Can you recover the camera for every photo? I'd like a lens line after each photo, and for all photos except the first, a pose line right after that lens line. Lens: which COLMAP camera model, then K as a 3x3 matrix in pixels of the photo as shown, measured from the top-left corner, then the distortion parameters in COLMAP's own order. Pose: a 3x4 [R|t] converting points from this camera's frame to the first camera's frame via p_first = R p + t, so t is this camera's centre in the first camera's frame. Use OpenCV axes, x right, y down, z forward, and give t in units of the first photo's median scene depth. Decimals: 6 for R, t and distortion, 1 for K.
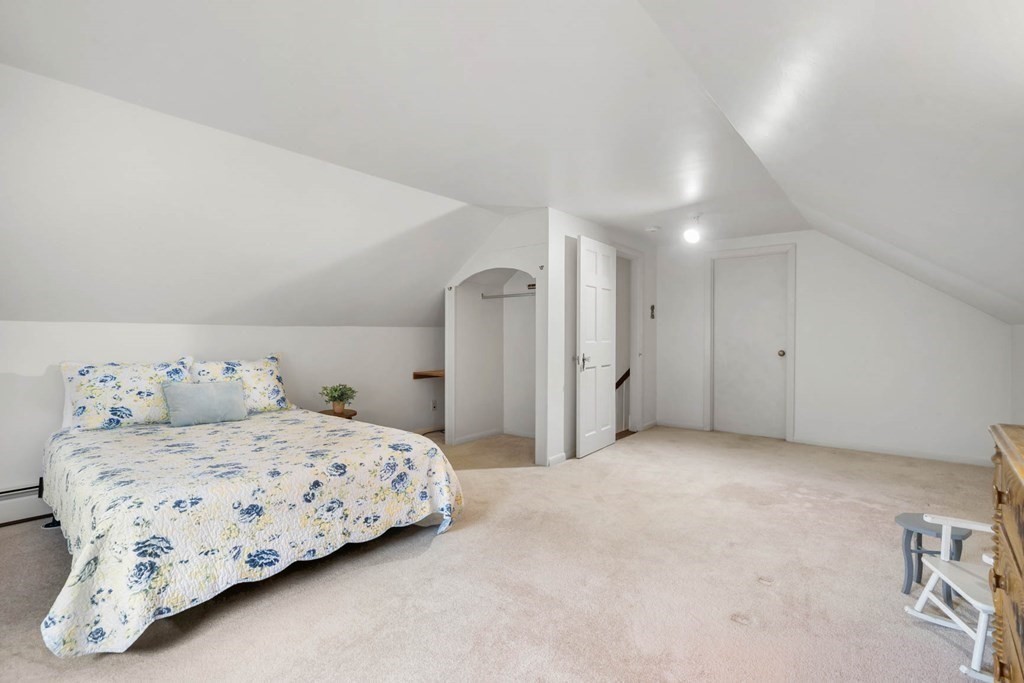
lens RADIAL K [[467.2, 0, 512.4], [0, 467.2, 340.2], [0, 0, 1]] dist [0.003582, 0.000188]
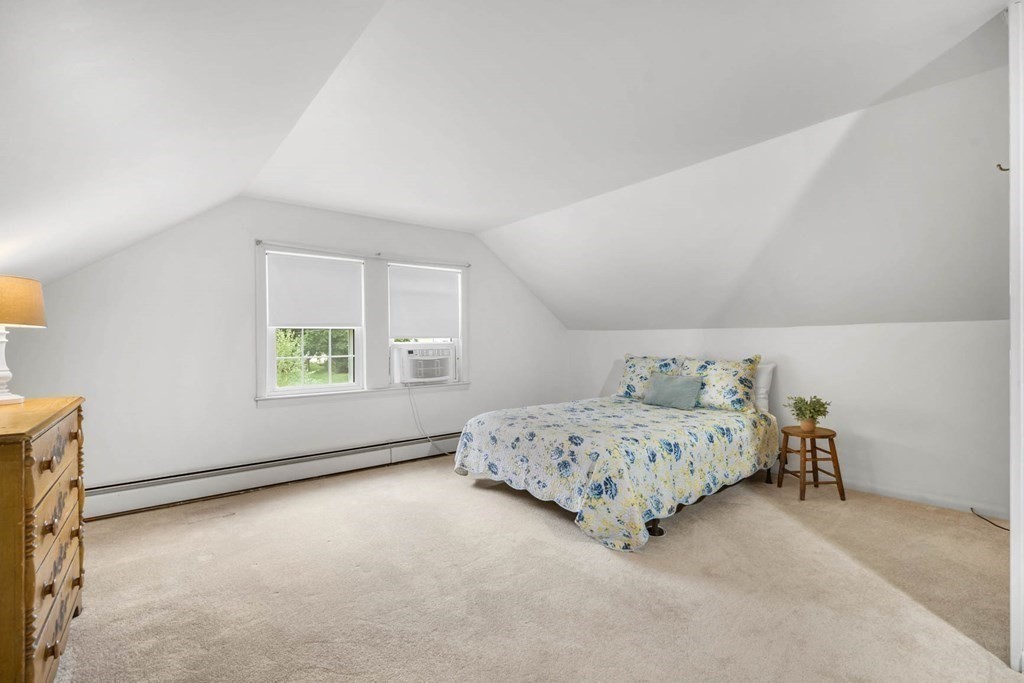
lens RADIAL K [[467.2, 0, 512.6], [0, 467.2, 341.2], [0, 0, 1]] dist [0.003582, 0.000188]
pose [[-0.201385, 0.004143, -0.979503, 0.918319], [0.000742, 0.999991, 0.004077, -0.010047], [0.979512, 0.000094, -0.201386, 1.131742]]
